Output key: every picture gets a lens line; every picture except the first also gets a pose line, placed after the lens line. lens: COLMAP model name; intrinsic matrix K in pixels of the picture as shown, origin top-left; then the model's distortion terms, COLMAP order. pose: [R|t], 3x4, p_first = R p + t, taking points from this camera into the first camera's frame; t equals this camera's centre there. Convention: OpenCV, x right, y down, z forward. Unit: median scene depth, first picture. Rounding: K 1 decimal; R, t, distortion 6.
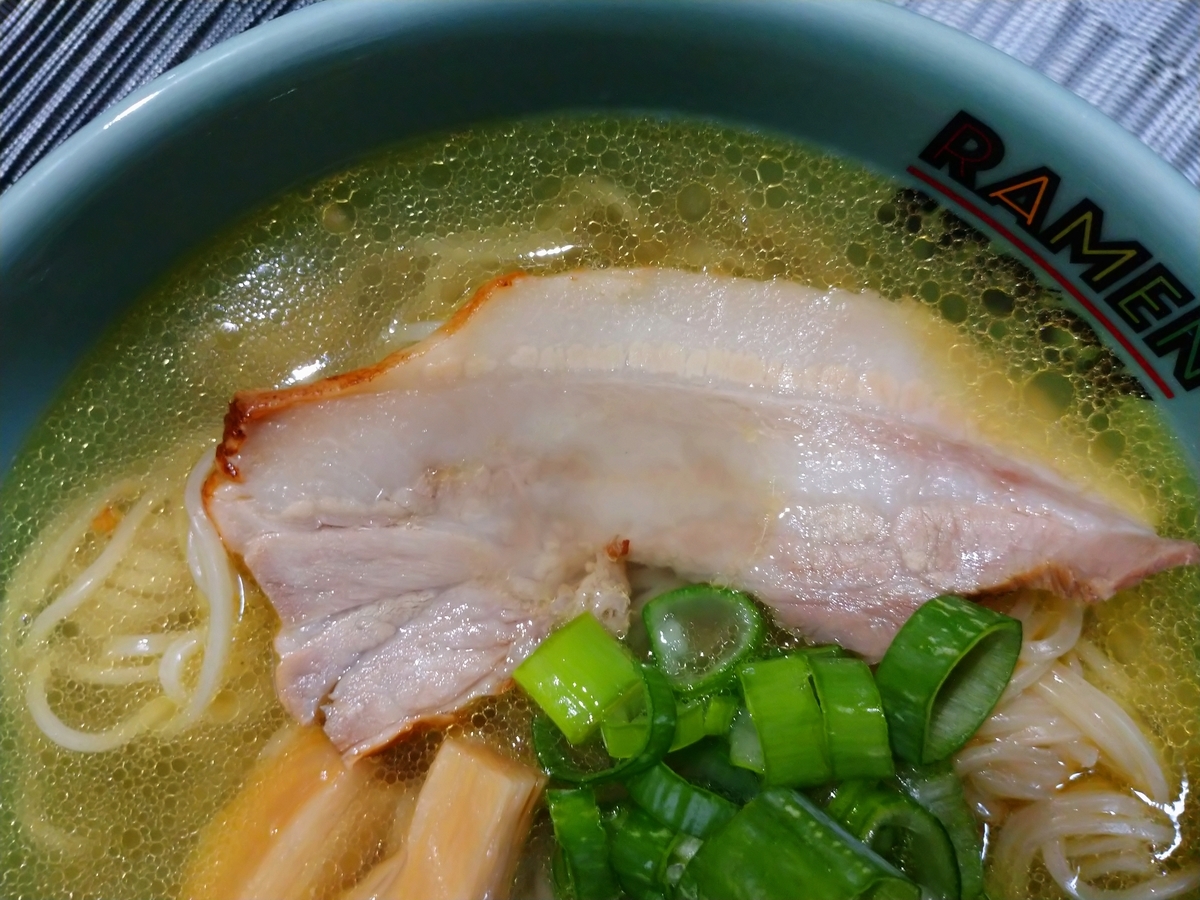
lens RADIAL K [[990.1, 0, 600.6], [0, 990.1, 477.7], [0, 0, 1]] dist [0.081537, -0.252684]
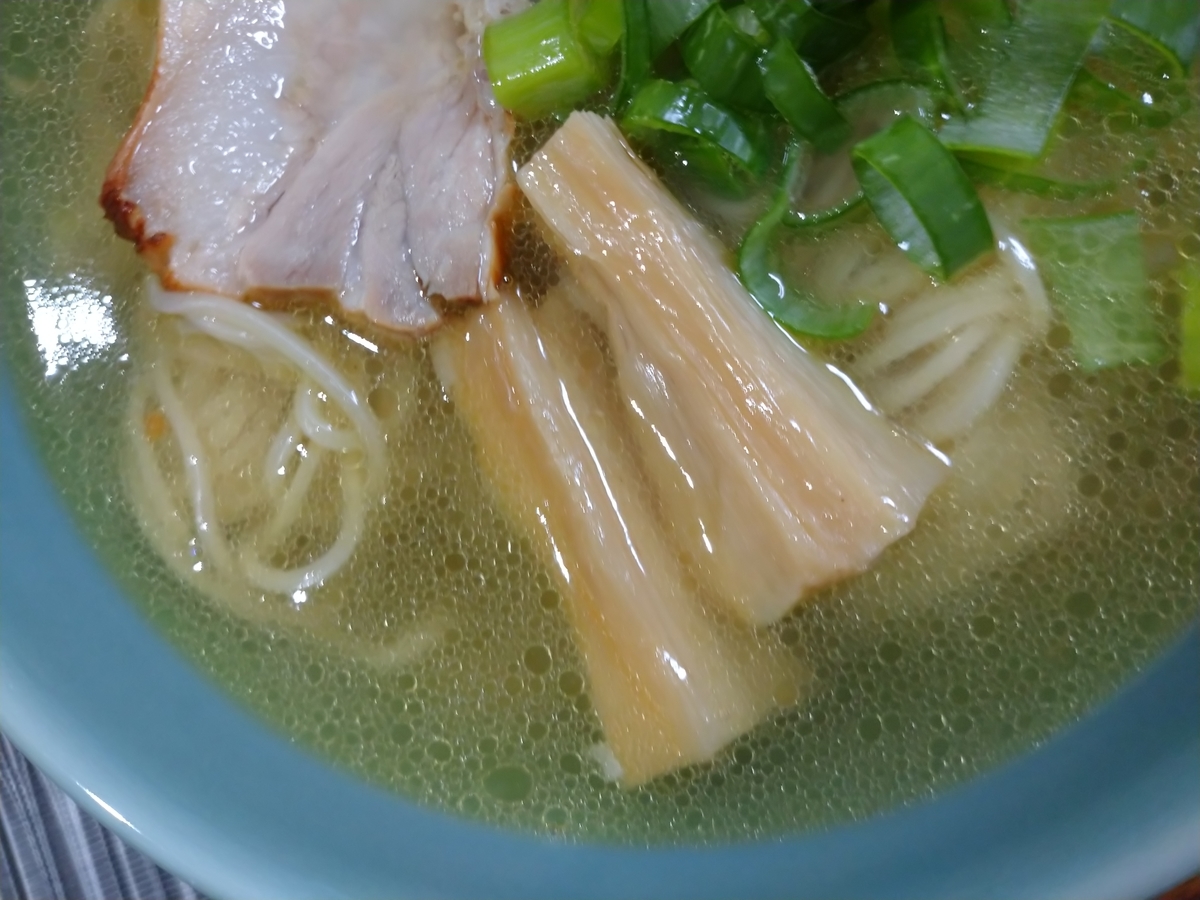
lens RADIAL K [[990.1, 0, 600.6], [0, 990.1, 477.7], [0, 0, 1]] dist [0.081537, -0.252684]
pose [[0.495915, -0.866650, 0.054649, -0.389784], [0.867975, 0.492806, -0.061334, 0.498974], [0.026224, 0.077850, 0.996620, 0.081261]]
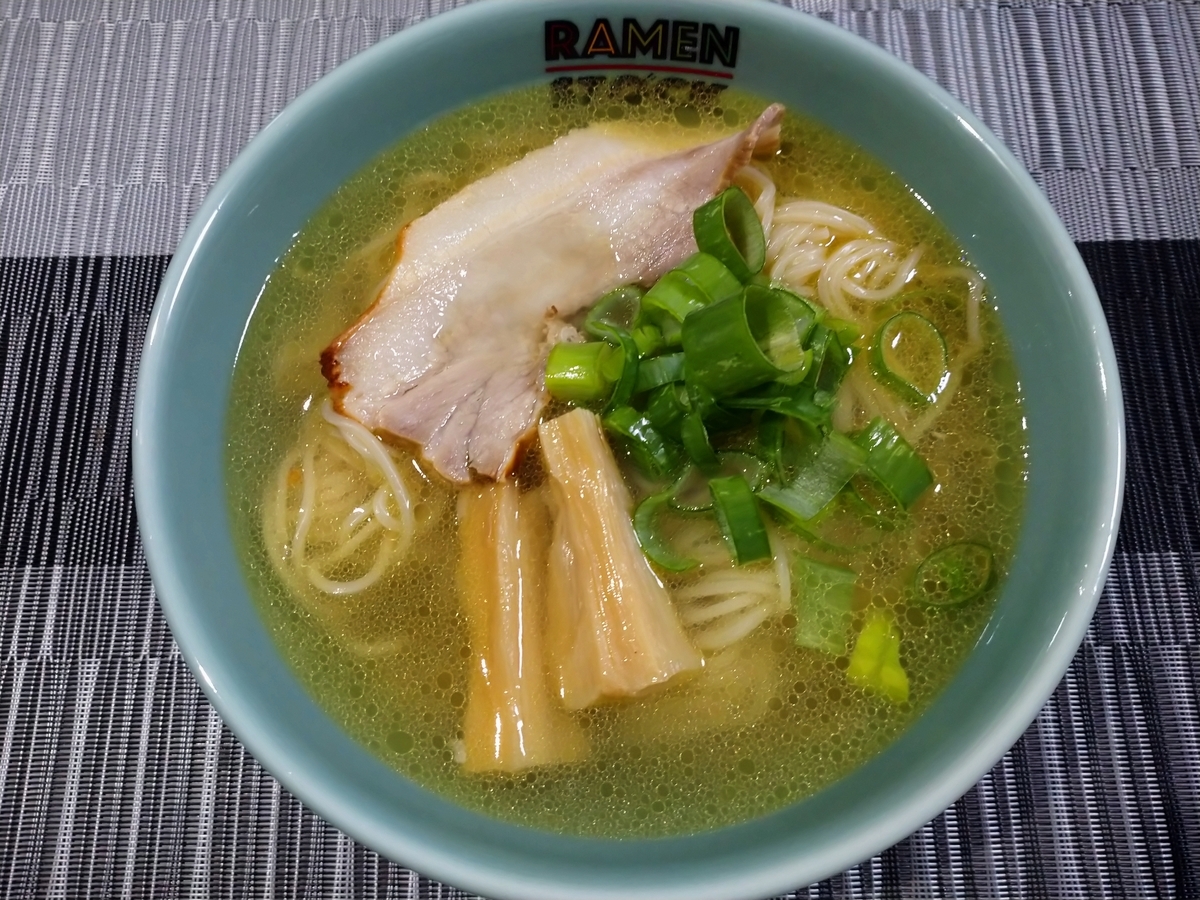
lens RADIAL K [[990.1, 0, 600.6], [0, 990.1, 477.7], [0, 0, 1]] dist [0.081537, -0.252684]
pose [[0.775566, -0.599659, 0.197245, -0.438184], [0.630060, 0.754632, -0.183181, 0.671496], [-0.039002, 0.266345, 0.963088, -0.600724]]
